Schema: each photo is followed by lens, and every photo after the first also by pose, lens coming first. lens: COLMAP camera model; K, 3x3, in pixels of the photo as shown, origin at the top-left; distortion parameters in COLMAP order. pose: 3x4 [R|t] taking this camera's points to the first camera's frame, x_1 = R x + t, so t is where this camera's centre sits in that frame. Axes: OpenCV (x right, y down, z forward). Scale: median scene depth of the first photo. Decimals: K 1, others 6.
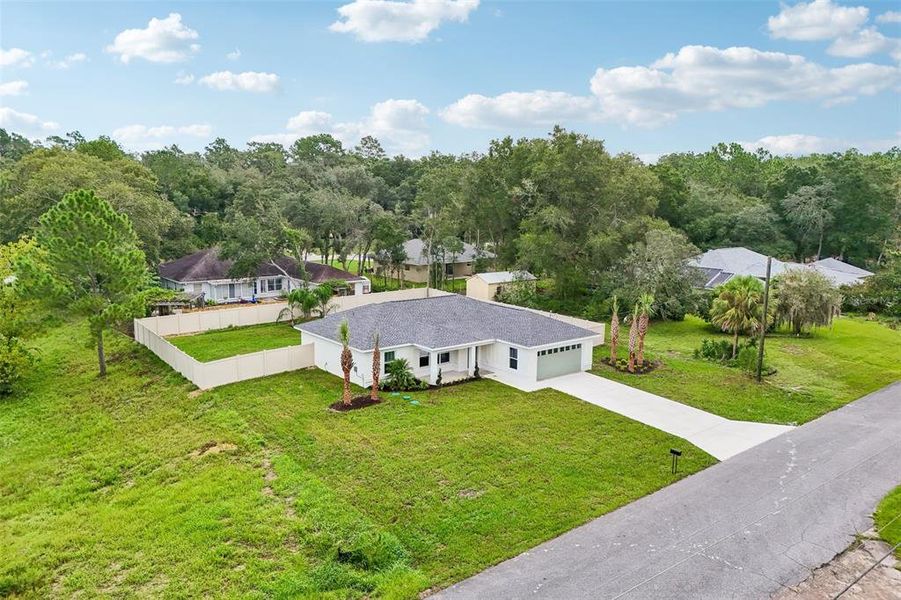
lens RADIAL K [[682.1, 0, 463.6], [0, 682.1, 295.9], [0, 0, 1]] dist [0.034651, 0.001202]
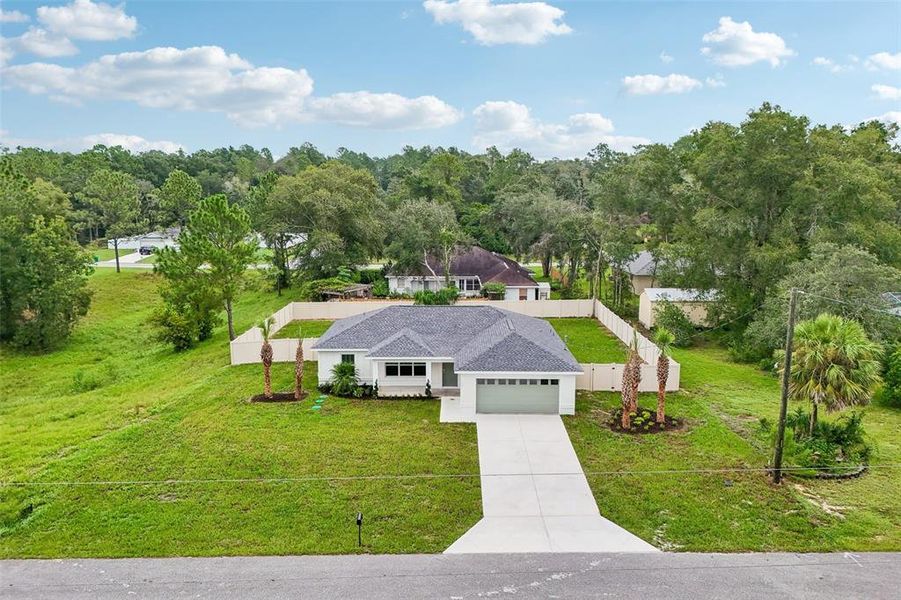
lens RADIAL K [[682.1, 0, 463.6], [0, 682.1, 295.9], [0, 0, 1]] dist [0.034651, 0.001202]
pose [[0.769090, 0.081320, -0.633946, 0.640020], [-0.084141, 0.996122, 0.025700, -0.042896], [0.633578, 0.033575, 0.772950, 0.333508]]
